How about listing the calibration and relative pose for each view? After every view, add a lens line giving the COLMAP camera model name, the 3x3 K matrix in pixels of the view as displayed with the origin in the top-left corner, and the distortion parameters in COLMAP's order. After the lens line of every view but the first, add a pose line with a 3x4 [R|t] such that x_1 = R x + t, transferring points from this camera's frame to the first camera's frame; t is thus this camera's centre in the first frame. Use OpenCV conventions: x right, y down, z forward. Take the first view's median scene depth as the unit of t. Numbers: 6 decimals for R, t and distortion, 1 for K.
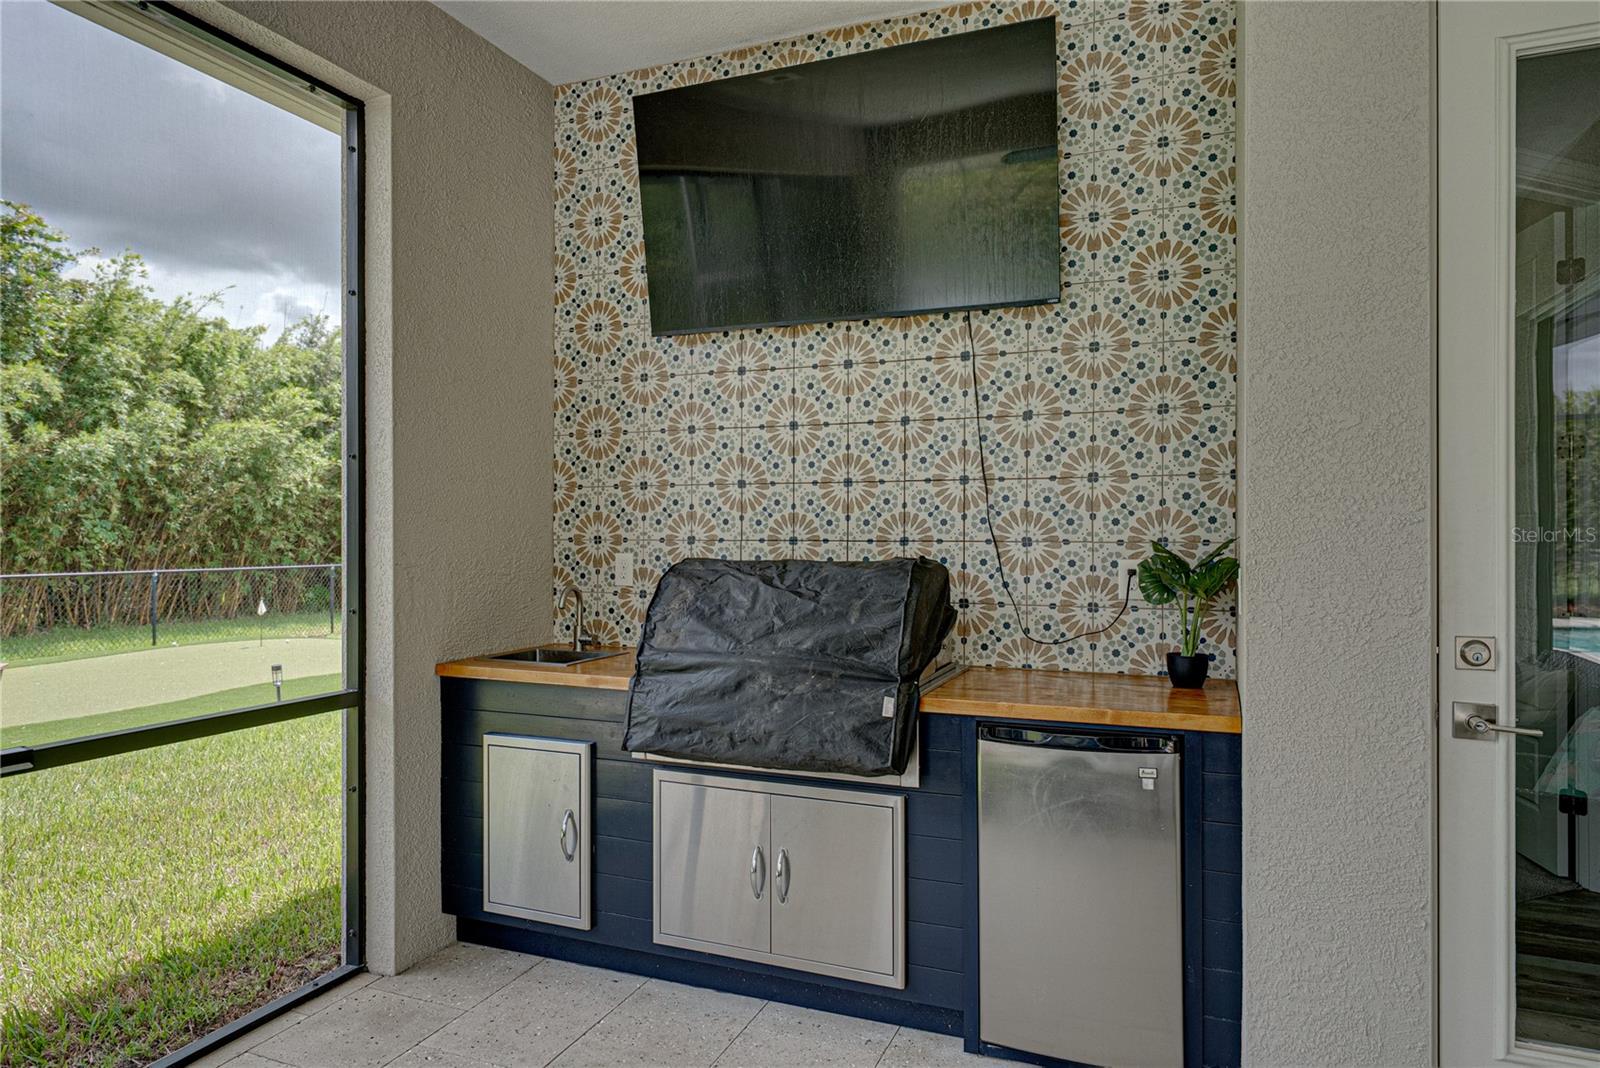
lens RADIAL K [[969.5, 0, 800.8], [0, 969.5, 523.8], [0, 0, 1]] dist [0.003403, 0.000125]
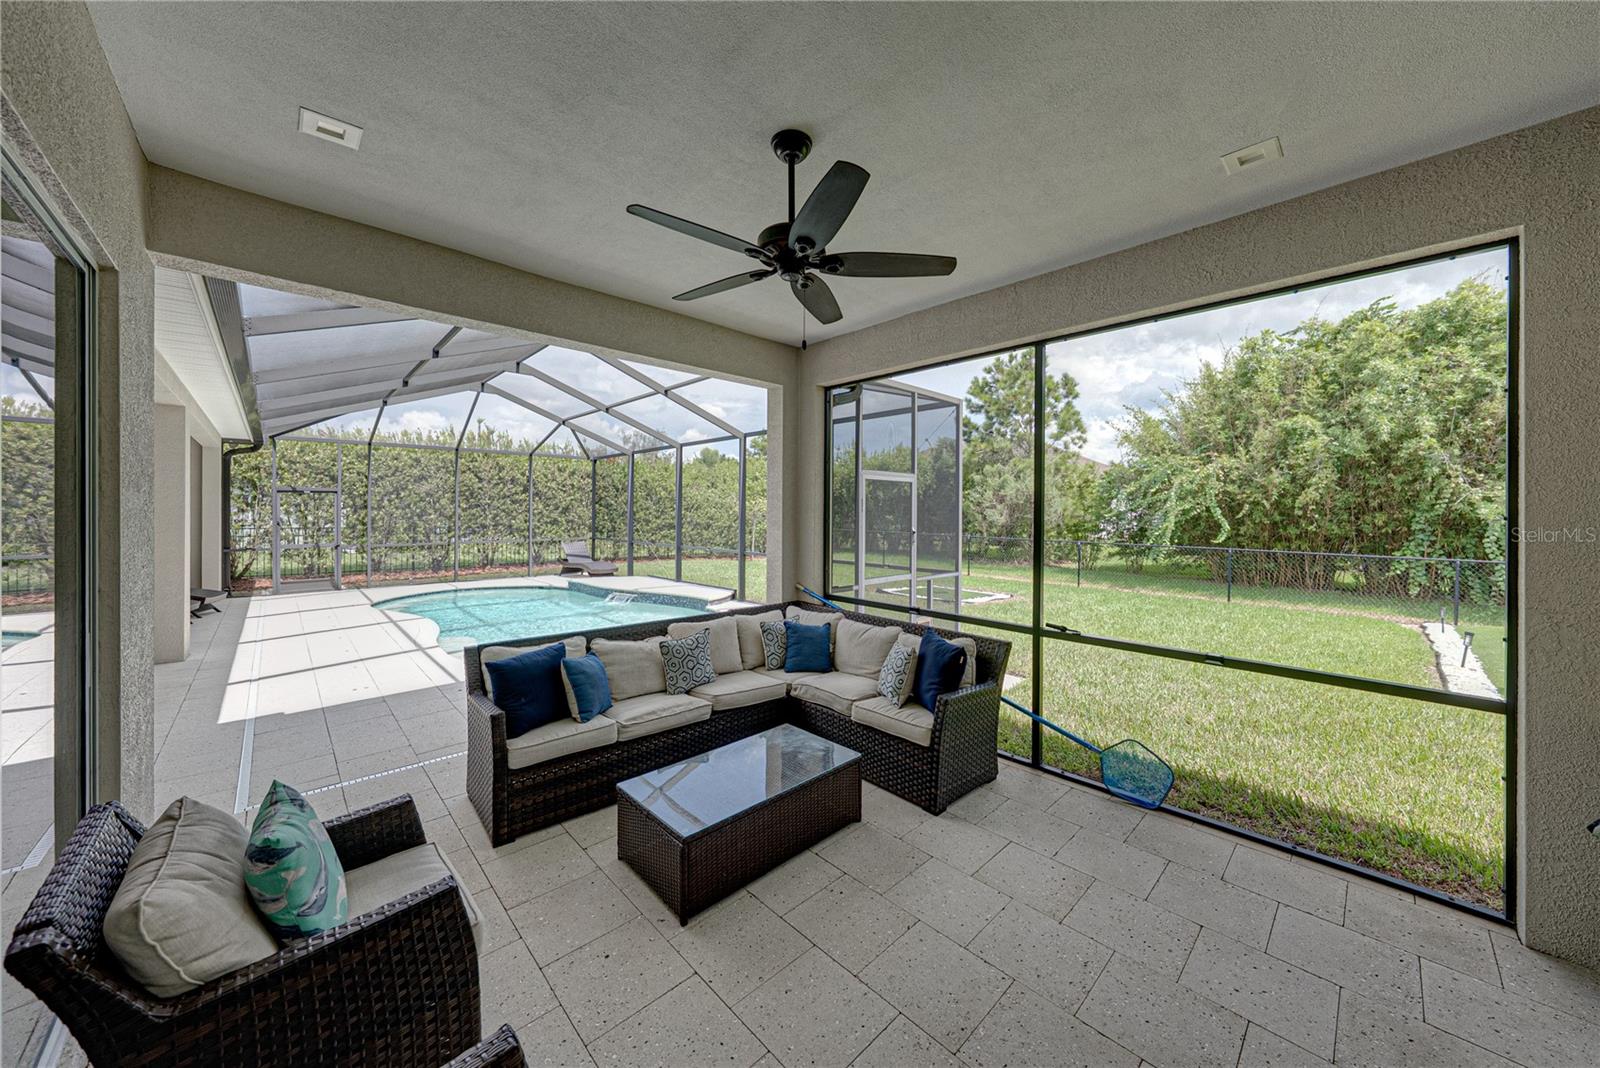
lens RADIAL K [[550.4, 0, 798.6], [0, 550.4, 514.4], [0, 0, 1]] dist [-0.000849, -0.000174]
pose [[-0.407998, 0.002921, -0.912978, 0.574211], [-0.001160, 0.999992, 0.003718, -0.077057], [0.912982, 0.002576, -0.407991, 0.438678]]
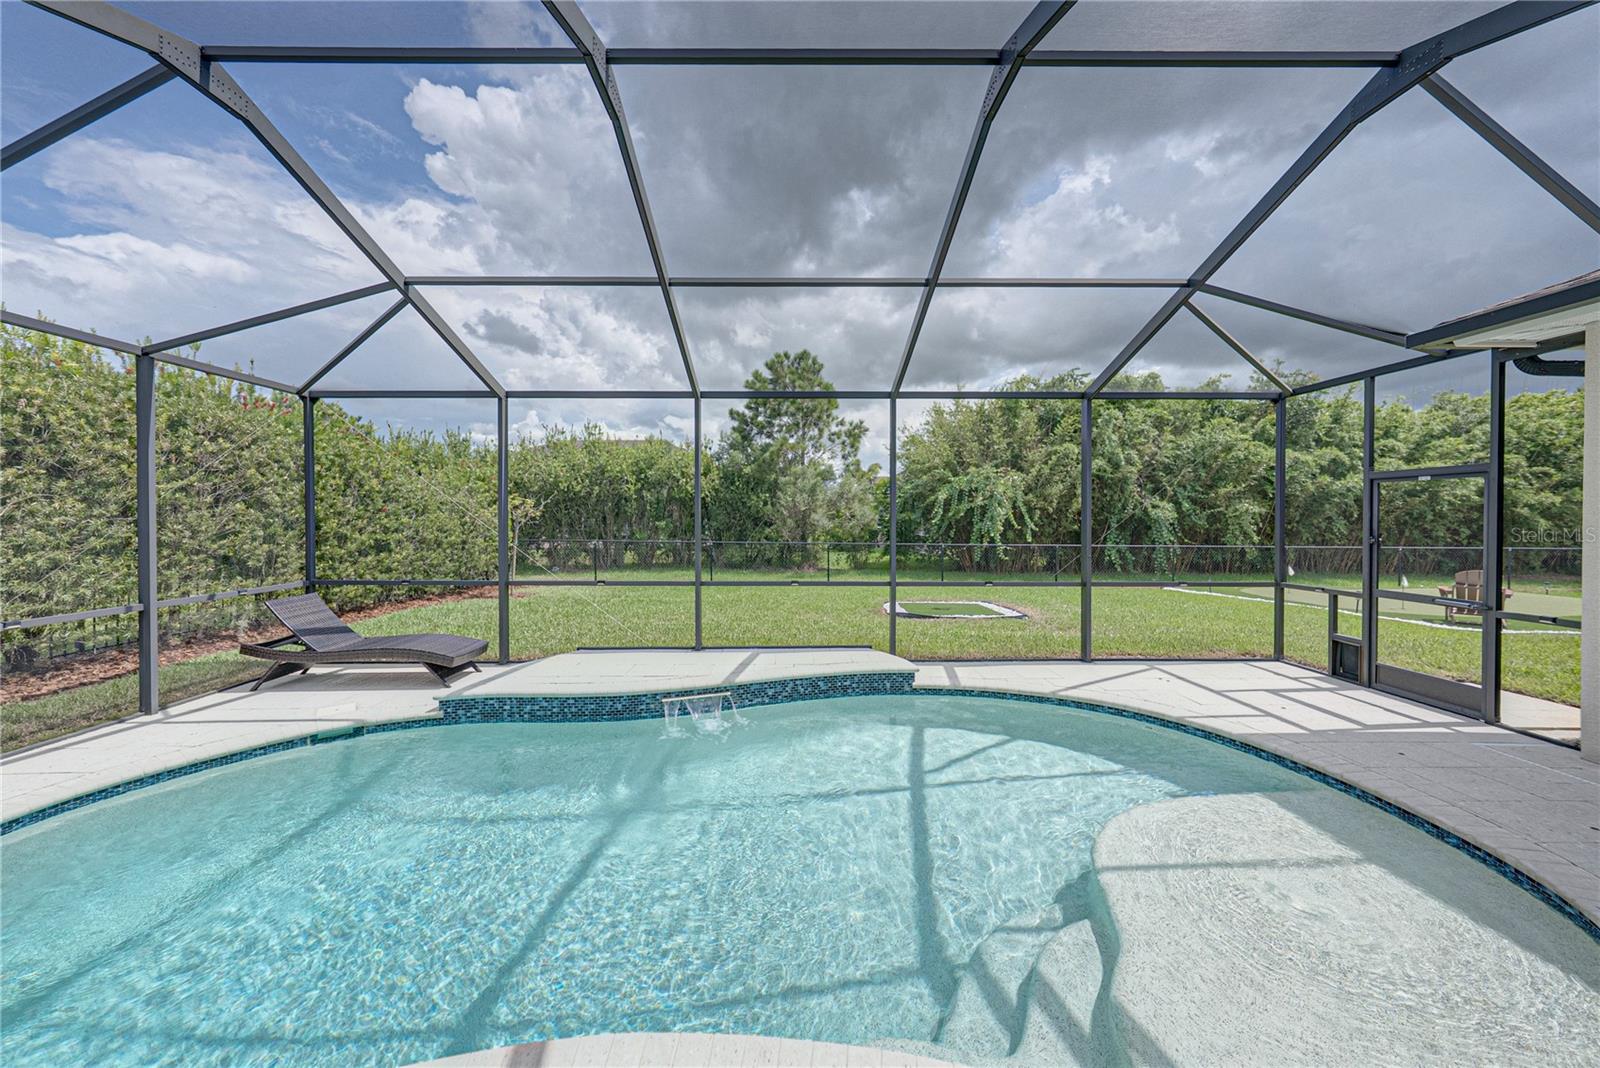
lens RADIAL K [[550.4, 0, 798.6], [0, 550.4, 514.4], [0, 0, 1]] dist [-0.000849, -0.000174]
pose [[0.383940, -0.004056, -0.923349, -0.531868], [0.004487, 0.999987, -0.002527, -0.085342], [0.923347, -0.003173, 0.383953, -2.252230]]
